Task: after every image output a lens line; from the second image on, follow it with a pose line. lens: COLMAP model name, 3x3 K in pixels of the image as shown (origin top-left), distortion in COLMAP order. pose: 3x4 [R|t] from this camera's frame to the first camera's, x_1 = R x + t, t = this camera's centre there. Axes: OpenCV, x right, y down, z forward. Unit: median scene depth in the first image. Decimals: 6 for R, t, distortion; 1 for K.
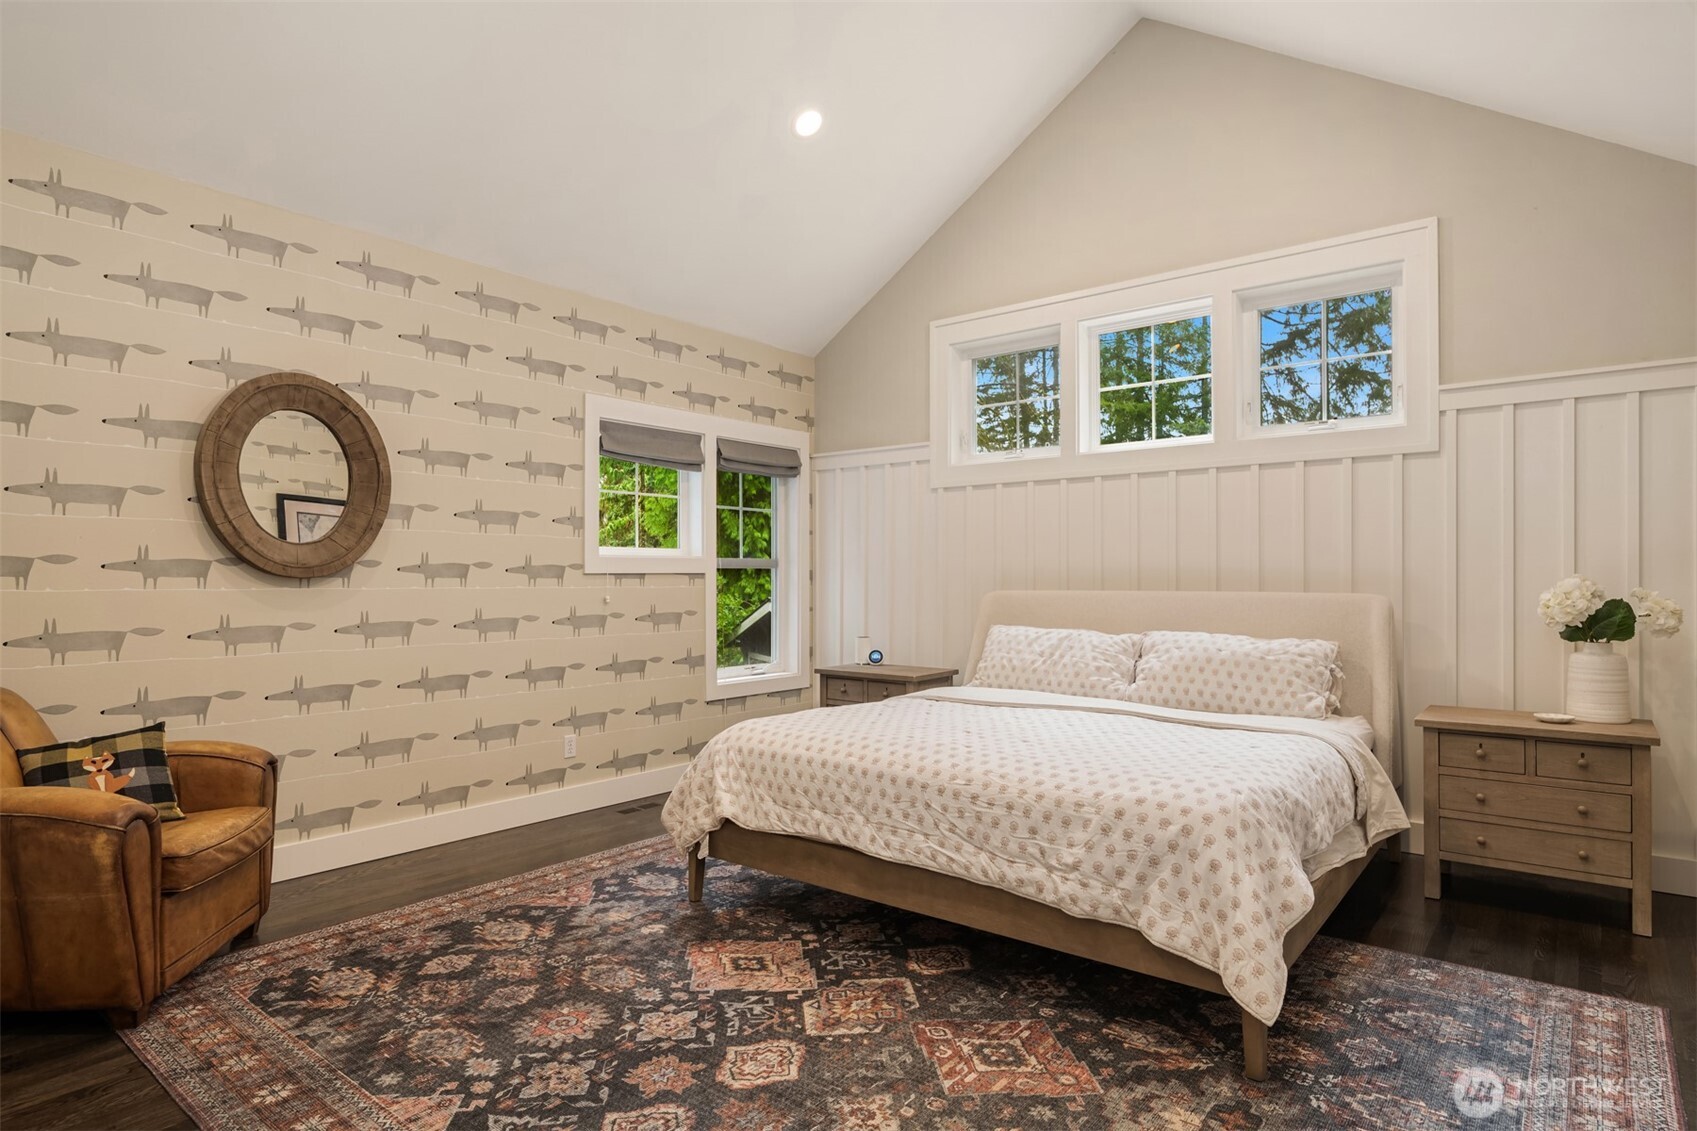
lens RADIAL K [[958.3, 0, 855.0], [0, 958.3, 554.0], [0, 0, 1]] dist [-0.009899, -0.003753]
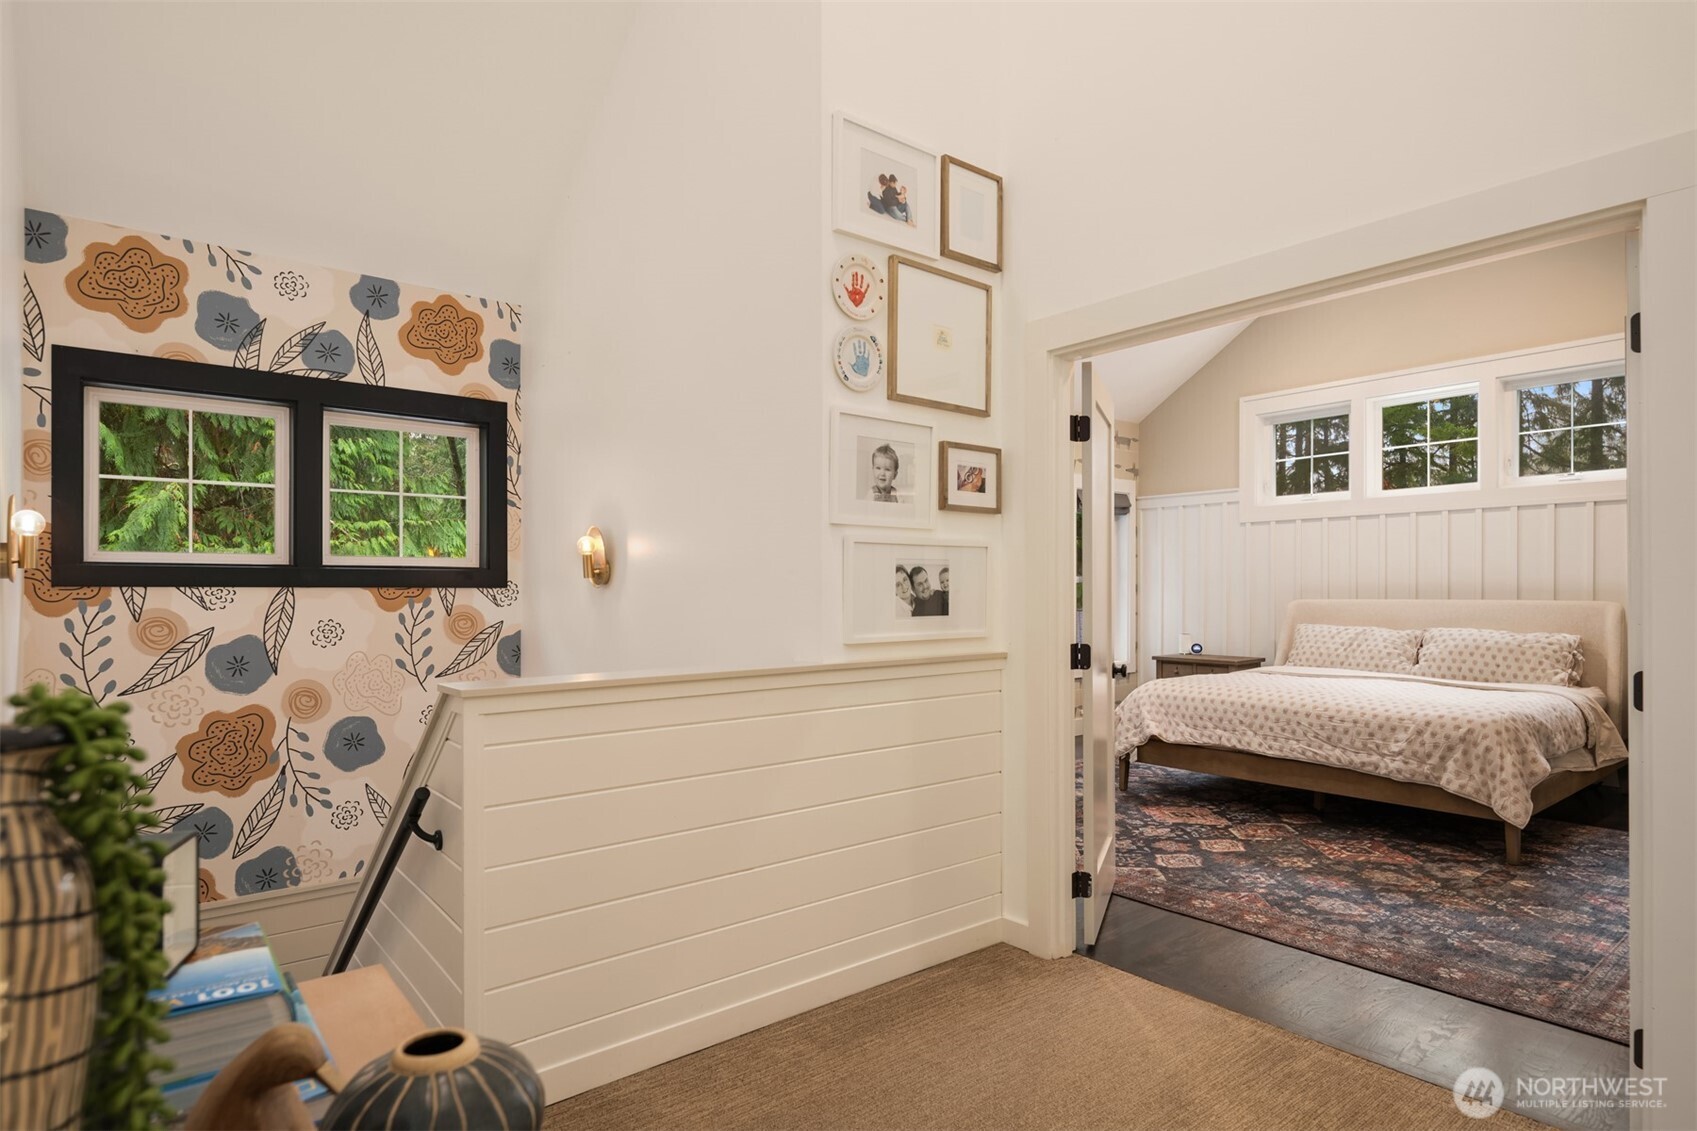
lens RADIAL K [[958.3, 0, 828.0], [0, 958.3, 586.2], [0, 0, 1]] dist [-0.009899, -0.003753]
pose [[0.974420, -0.003166, -0.224712, -0.324025], [0.008167, 0.999739, 0.021330, -0.023901], [0.224585, -0.022620, 0.974192, -0.765866]]
